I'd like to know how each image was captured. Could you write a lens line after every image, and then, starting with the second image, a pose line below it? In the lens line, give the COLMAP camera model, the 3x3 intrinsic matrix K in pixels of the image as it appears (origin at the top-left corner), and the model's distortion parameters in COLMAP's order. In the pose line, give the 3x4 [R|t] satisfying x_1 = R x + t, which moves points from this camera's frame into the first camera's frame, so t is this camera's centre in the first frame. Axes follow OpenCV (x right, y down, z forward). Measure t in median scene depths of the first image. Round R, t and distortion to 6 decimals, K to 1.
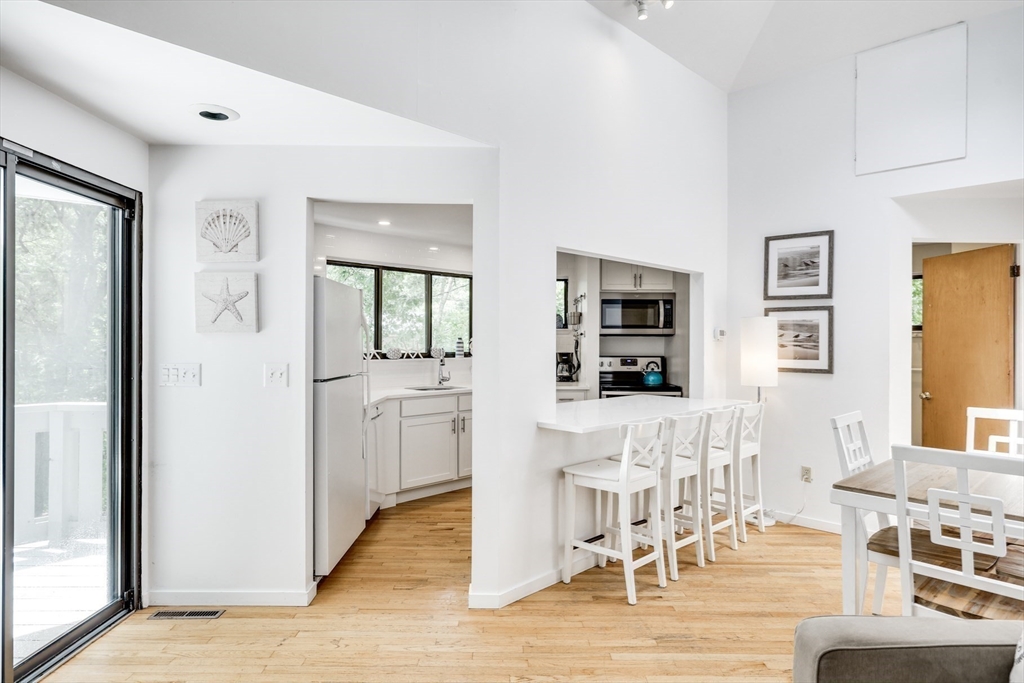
lens RADIAL K [[581.7, 0, 512.0], [0, 581.7, 341.5], [0, 0, 1]] dist [0.000184, 0.000647]
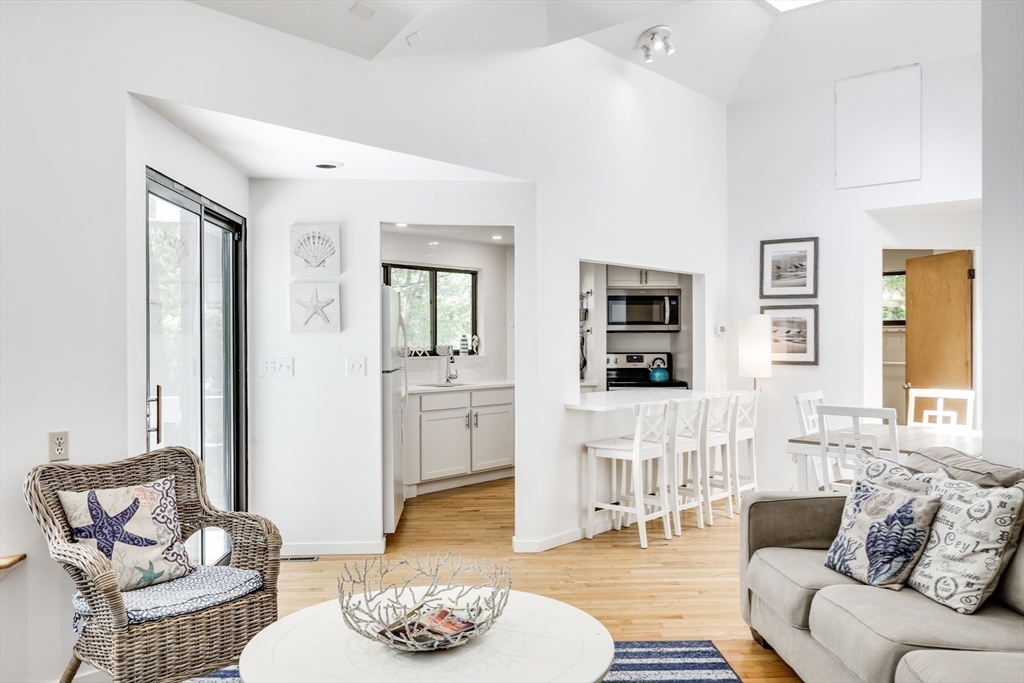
lens RADIAL K [[781.2, 0, 512.0], [0, 781.2, 341.5], [0, 0, 1]] dist [-0.003798, -0.000610]
pose [[0.998574, -0.006761, 0.052957, -0.087352], [0.006607, 0.999973, 0.003077, 0.000866], [-0.052976, -0.002722, 0.998592, -0.353250]]
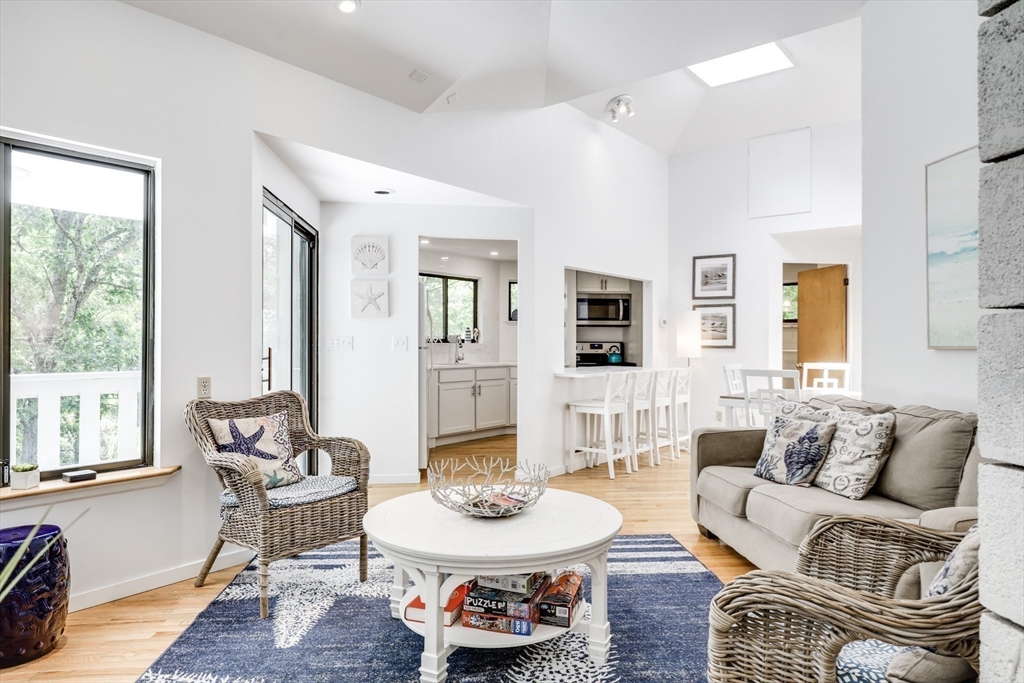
lens RADIAL K [[609.5, 0, 510.1], [0, 609.5, 342.0], [0, 0, 1]] dist [-0.008089, 0.000085]
pose [[0.995611, -0.001068, 0.093583, -0.136933], [0.001163, 0.999999, -0.000965, 0.029694], [-0.093582, 0.001069, 0.995611, -0.395496]]
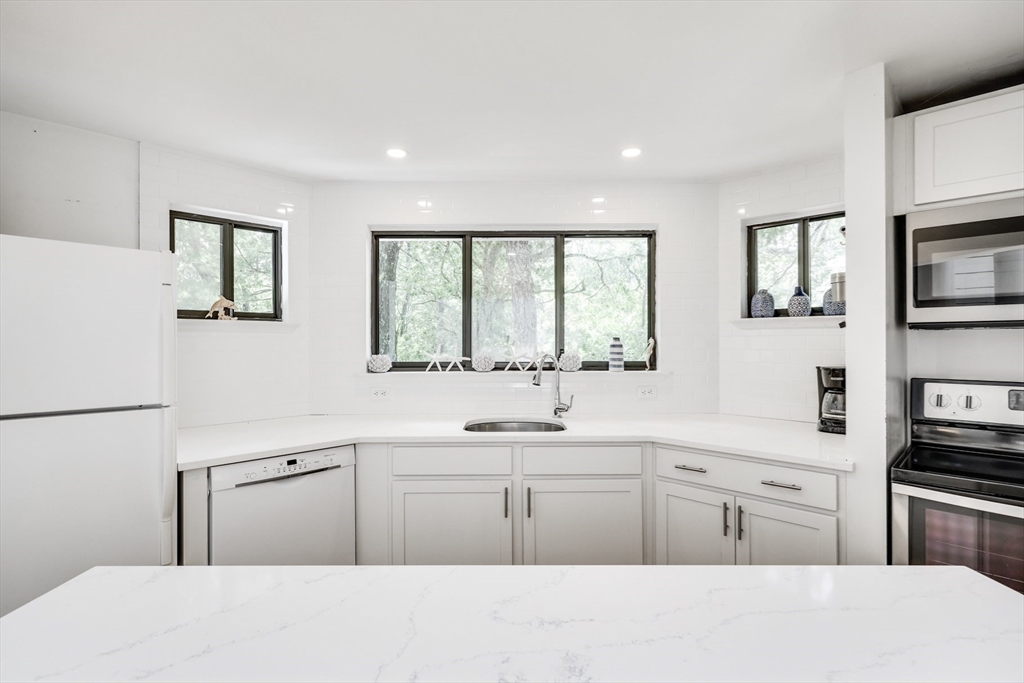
lens RADIAL K [[485.9, 0, 509.2], [0, 485.9, 338.8], [0, 0, 1]] dist [0.003384, 0.000825]
pose [[0.715270, -0.010139, -0.698774, 0.198067], [0.004510, 0.999941, -0.009892, -0.000743], [0.698833, 0.003923, 0.715274, 0.633595]]
